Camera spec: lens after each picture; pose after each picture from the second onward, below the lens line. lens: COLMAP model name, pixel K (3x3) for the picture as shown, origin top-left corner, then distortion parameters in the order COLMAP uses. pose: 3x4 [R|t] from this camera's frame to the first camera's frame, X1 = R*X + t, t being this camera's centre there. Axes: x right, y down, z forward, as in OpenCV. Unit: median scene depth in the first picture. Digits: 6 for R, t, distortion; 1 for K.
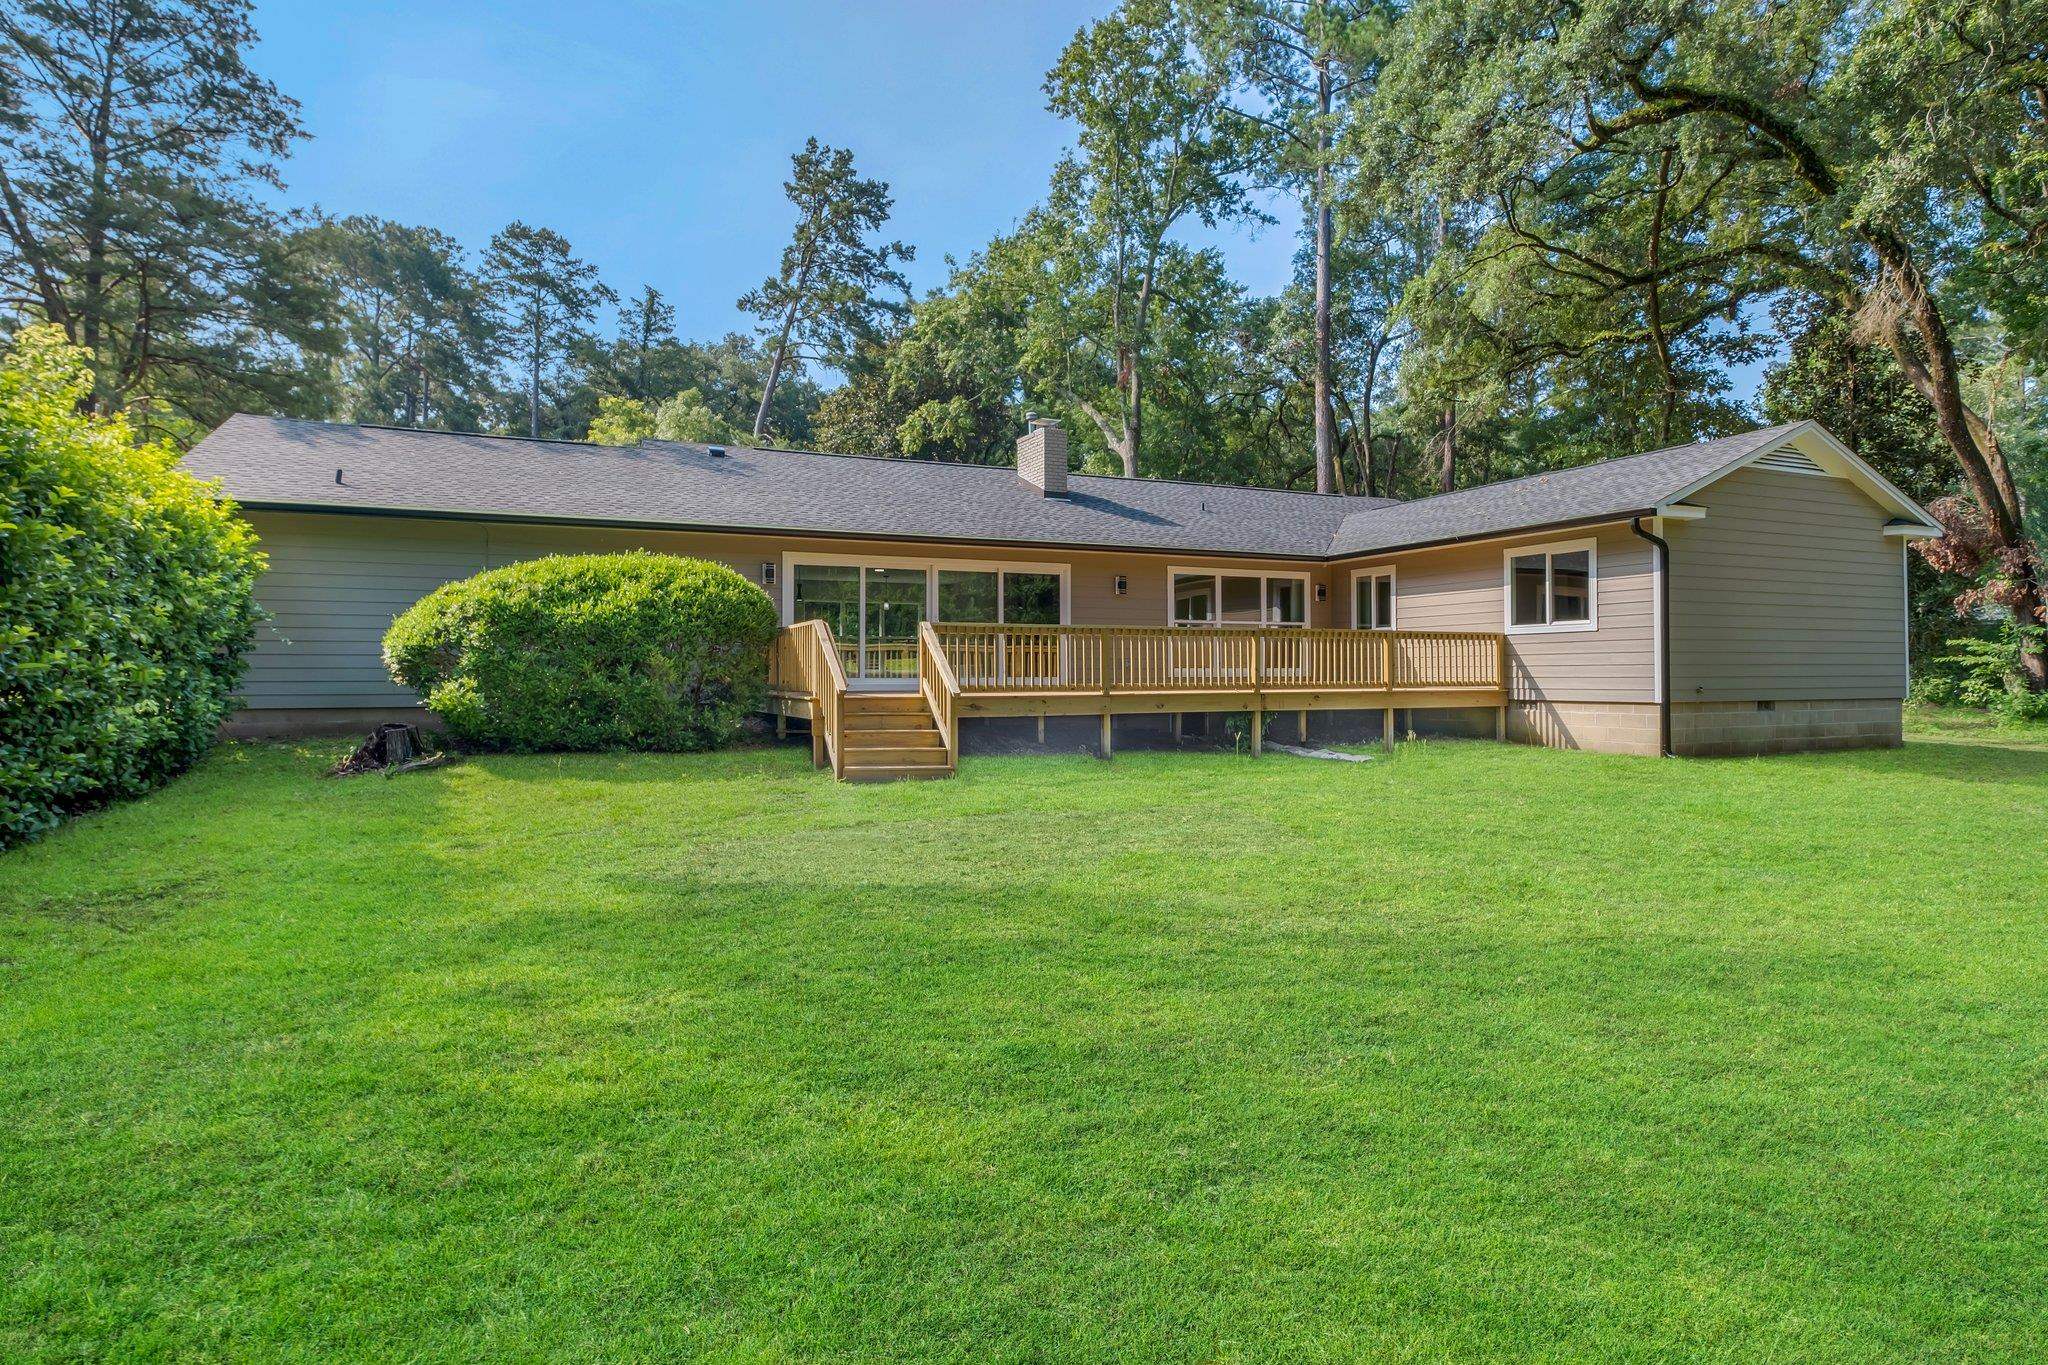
lens RADIAL K [[1057.3, 0, 1024.0], [0, 1057.3, 682.5], [0, 0, 1]] dist [0.000201, 0.000066]
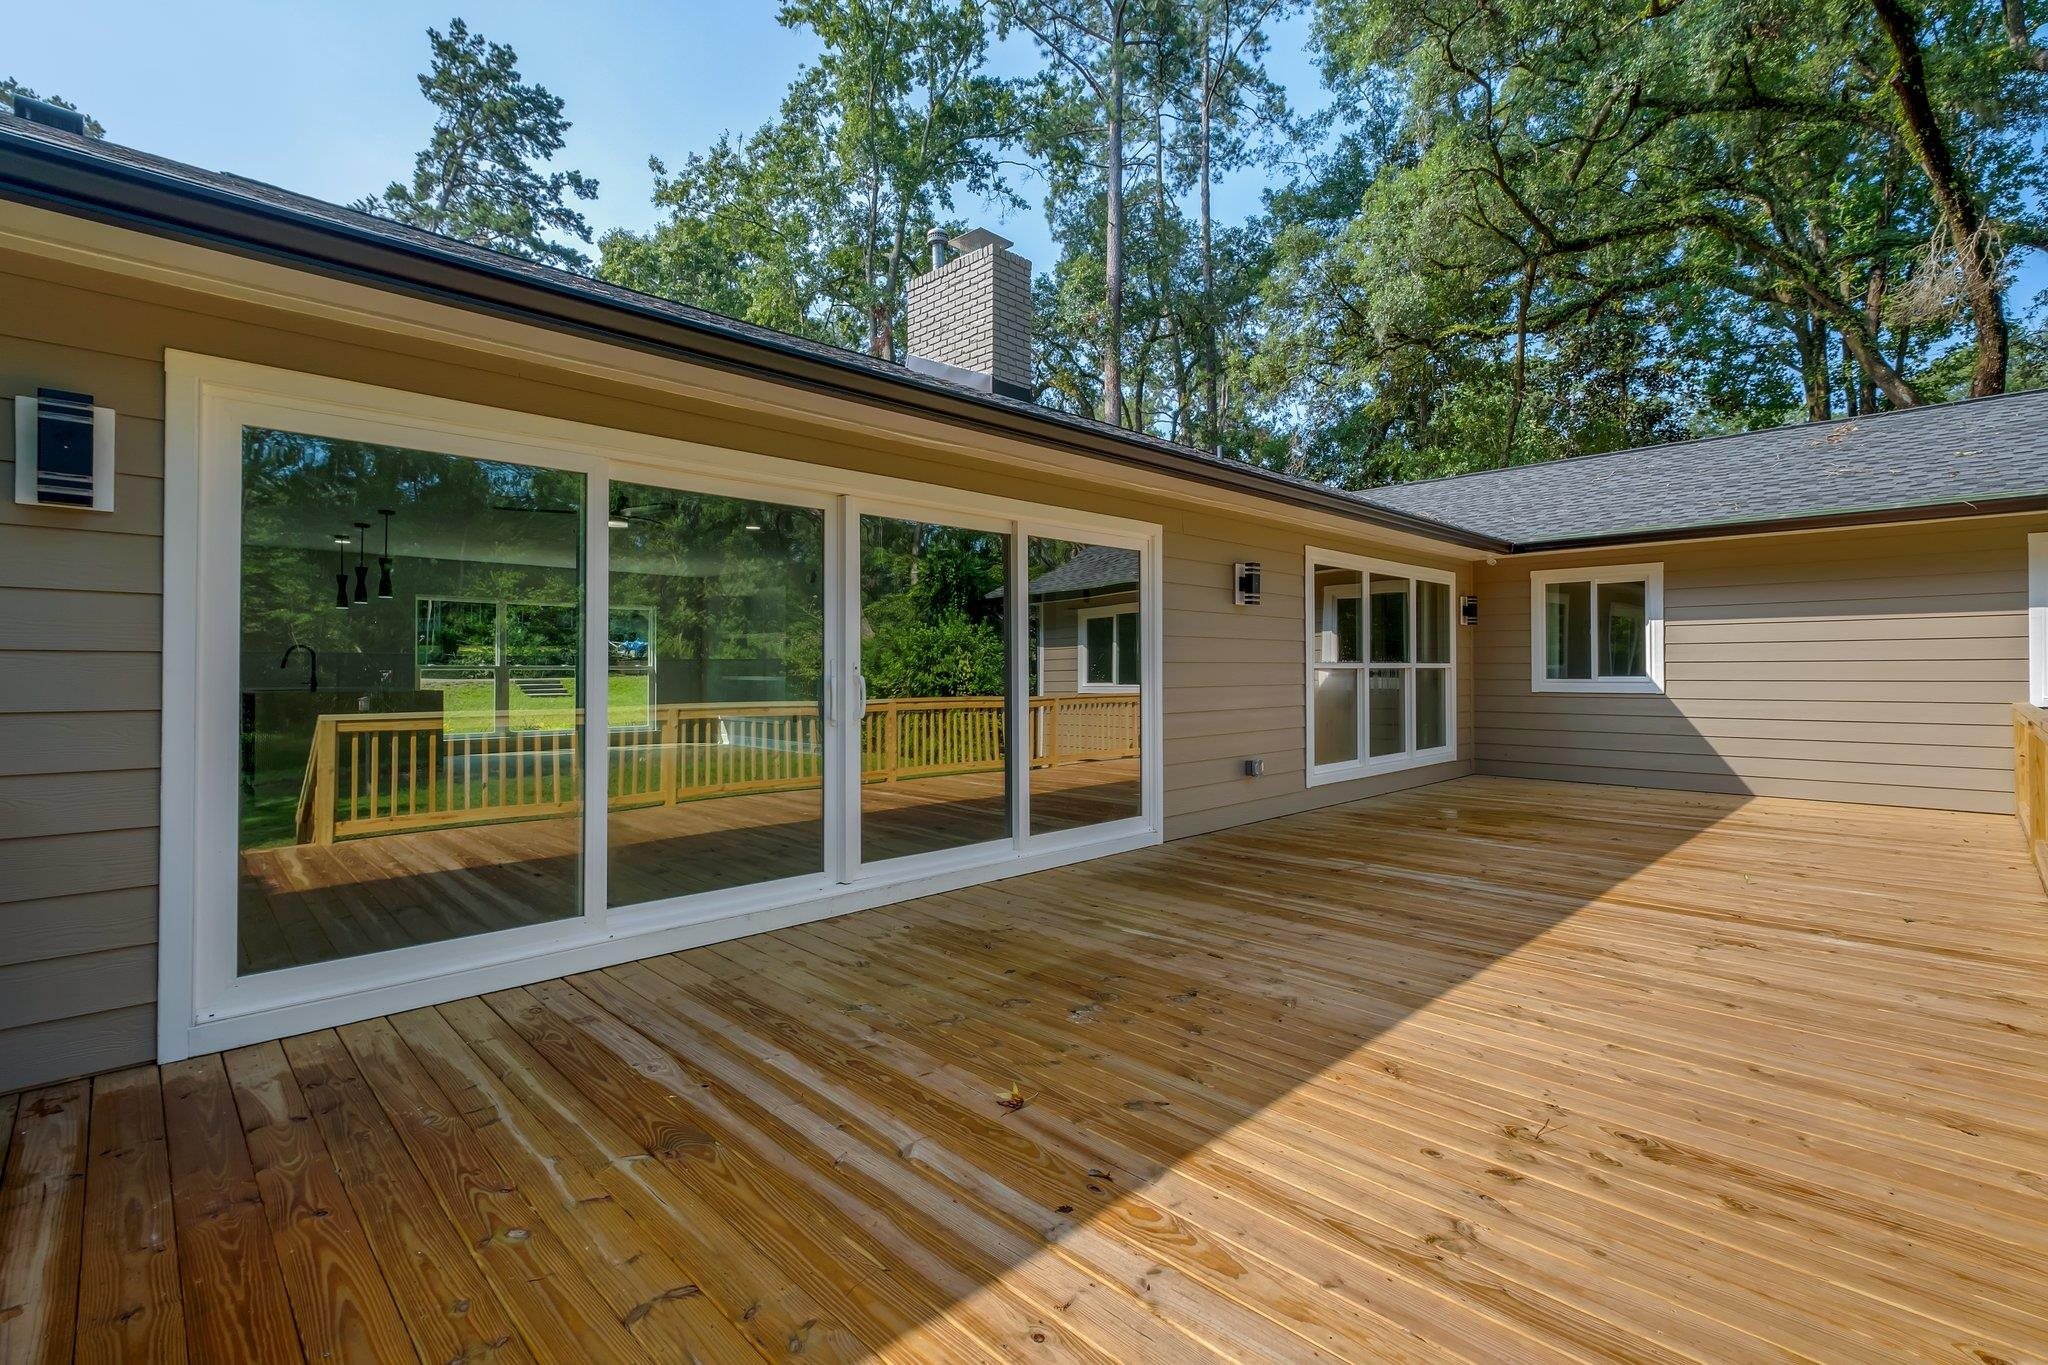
lens RADIAL K [[906.5, 0, 1020.2], [0, 906.5, 671.4], [0, 0, 1]] dist [-0.008829, -0.000137]
pose [[0.938310, -0.001335, 0.345794, -0.038151], [0.003489, 0.999978, -0.005607, -0.017508], [-0.345779, 0.006468, 0.938294, 0.220646]]
